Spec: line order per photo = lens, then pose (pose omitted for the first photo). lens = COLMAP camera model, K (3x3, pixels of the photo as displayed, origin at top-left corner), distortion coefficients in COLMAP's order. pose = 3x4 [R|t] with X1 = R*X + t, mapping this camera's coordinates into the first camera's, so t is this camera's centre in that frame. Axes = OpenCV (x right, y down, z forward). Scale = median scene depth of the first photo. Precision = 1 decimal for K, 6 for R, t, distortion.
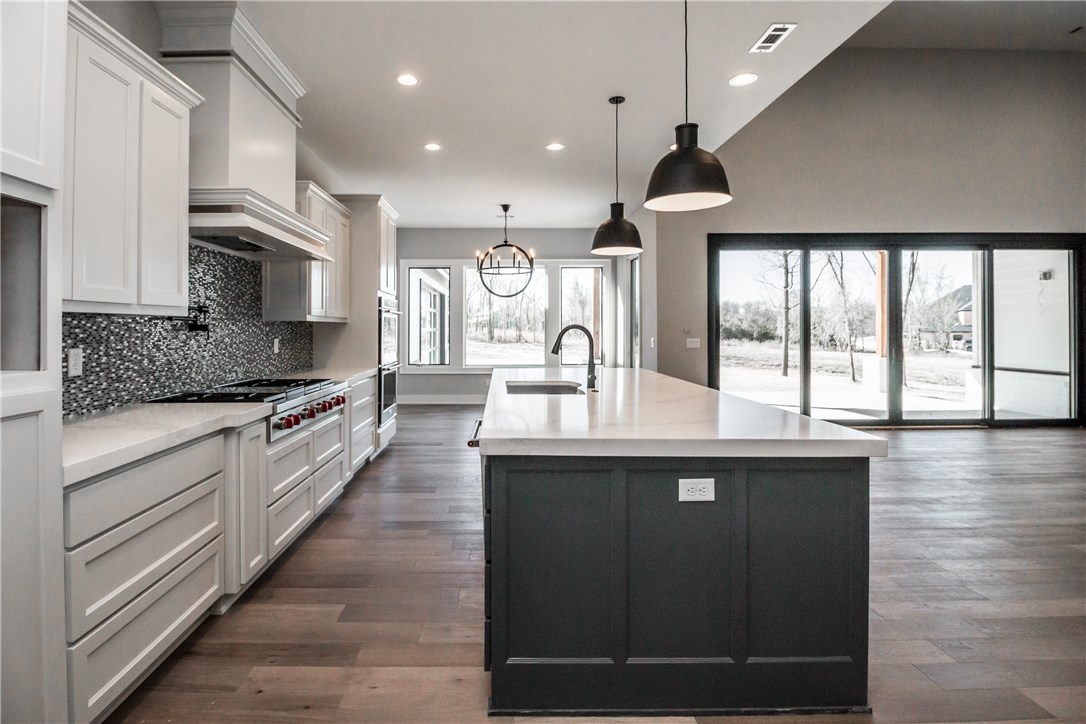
lens RADIAL K [[520.0, 0, 511.1], [0, 520.0, 325.0], [0, 0, 1]] dist [-0.013132, -0.003579]
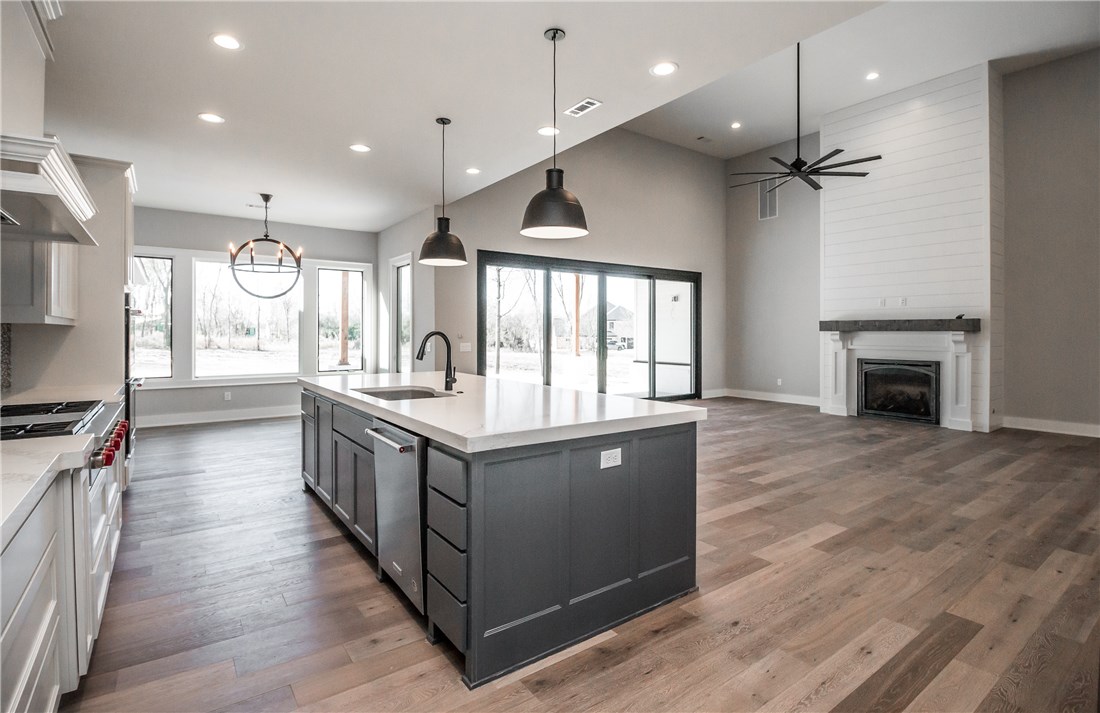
lens RADIAL K [[516.6, 0, 542.6], [0, 516.6, 331.6], [0, 0, 1]] dist [-0.018674, -0.001680]
pose [[0.814273, 0.005296, 0.580458, -0.188357], [-0.007924, 0.999967, 0.001992, -0.002494], [-0.580428, -0.006221, 0.814288, 0.010079]]
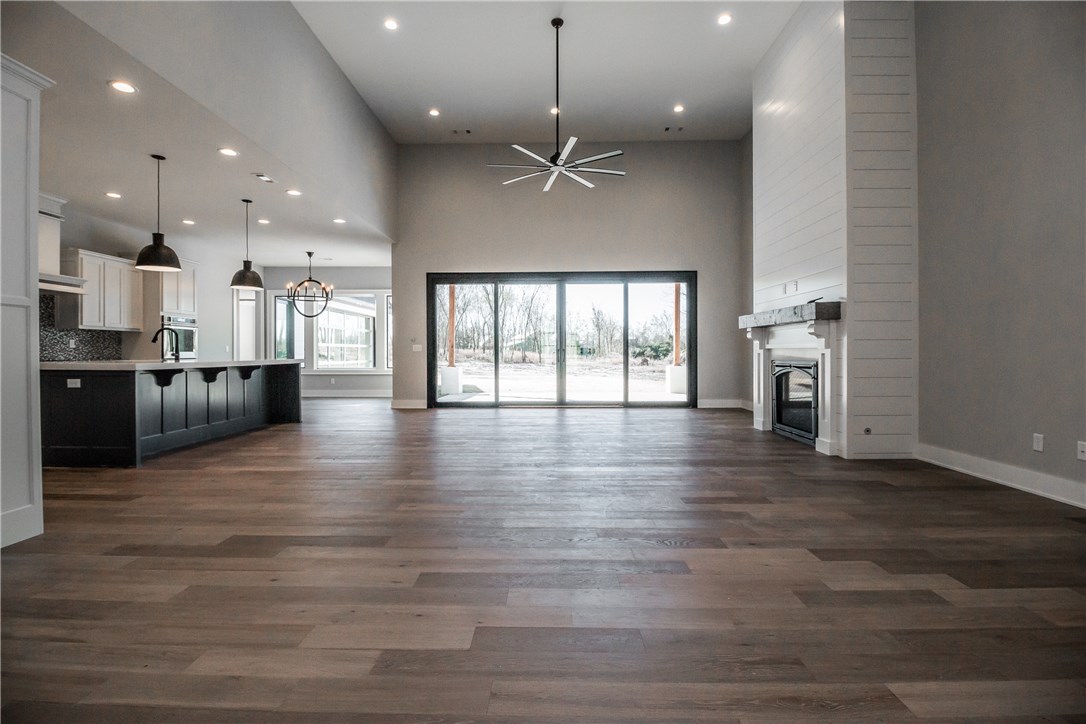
lens RADIAL K [[520.0, 0, 579.5], [0, 520.0, 355.9], [0, 0, 1]] dist [-0.013132, -0.003579]
pose [[0.999893, 0.001376, -0.014571, 1.032958], [-0.001218, 0.999940, 0.010878, 0.049202], [0.014585, -0.010859, 0.999835, -0.552763]]
